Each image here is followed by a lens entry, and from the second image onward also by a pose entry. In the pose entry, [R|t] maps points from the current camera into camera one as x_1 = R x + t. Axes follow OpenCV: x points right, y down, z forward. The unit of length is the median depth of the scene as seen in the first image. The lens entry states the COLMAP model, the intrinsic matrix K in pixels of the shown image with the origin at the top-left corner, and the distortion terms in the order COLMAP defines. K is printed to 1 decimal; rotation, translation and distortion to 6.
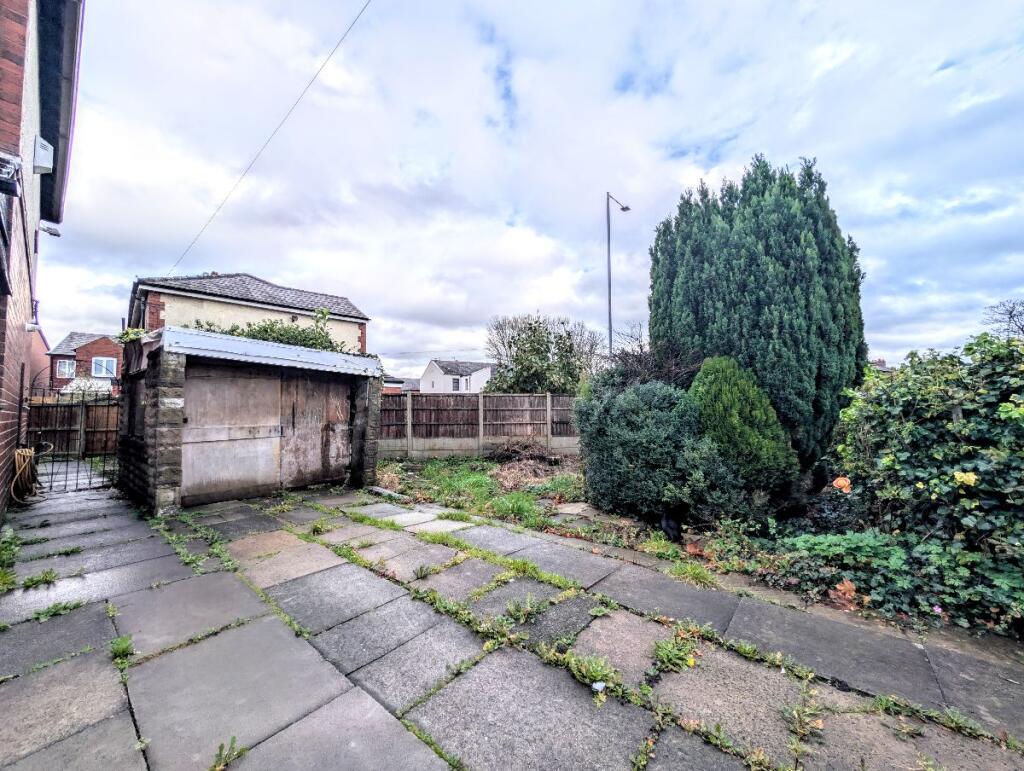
lens RADIAL K [[383.1, 0, 514.7], [0, 383.1, 390.4], [0, 0, 1]] dist [-0.005785, 0.000136]
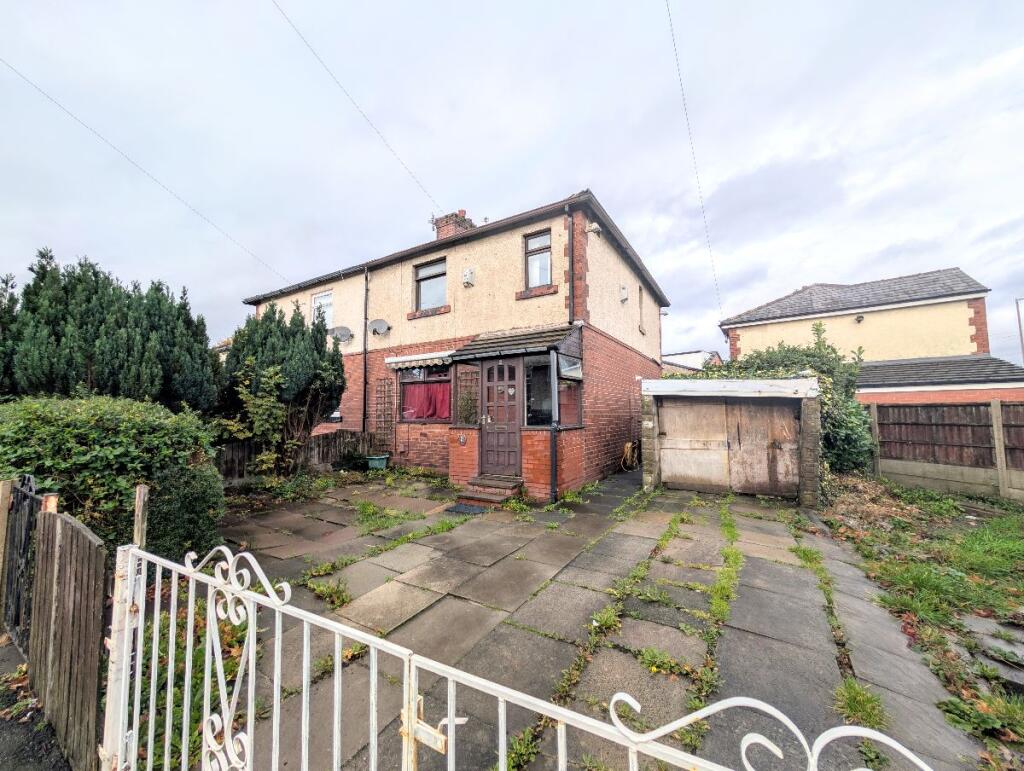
lens RADIAL K [[383.1, 0, 514.7], [0, 383.1, 390.4], [0, 0, 1]] dist [-0.005785, 0.000136]
pose [[0.138937, -0.050678, -0.989004, 0.538618], [0.052959, 0.997641, -0.043680, -0.056102], [0.988884, -0.046308, 0.141293, 0.130757]]
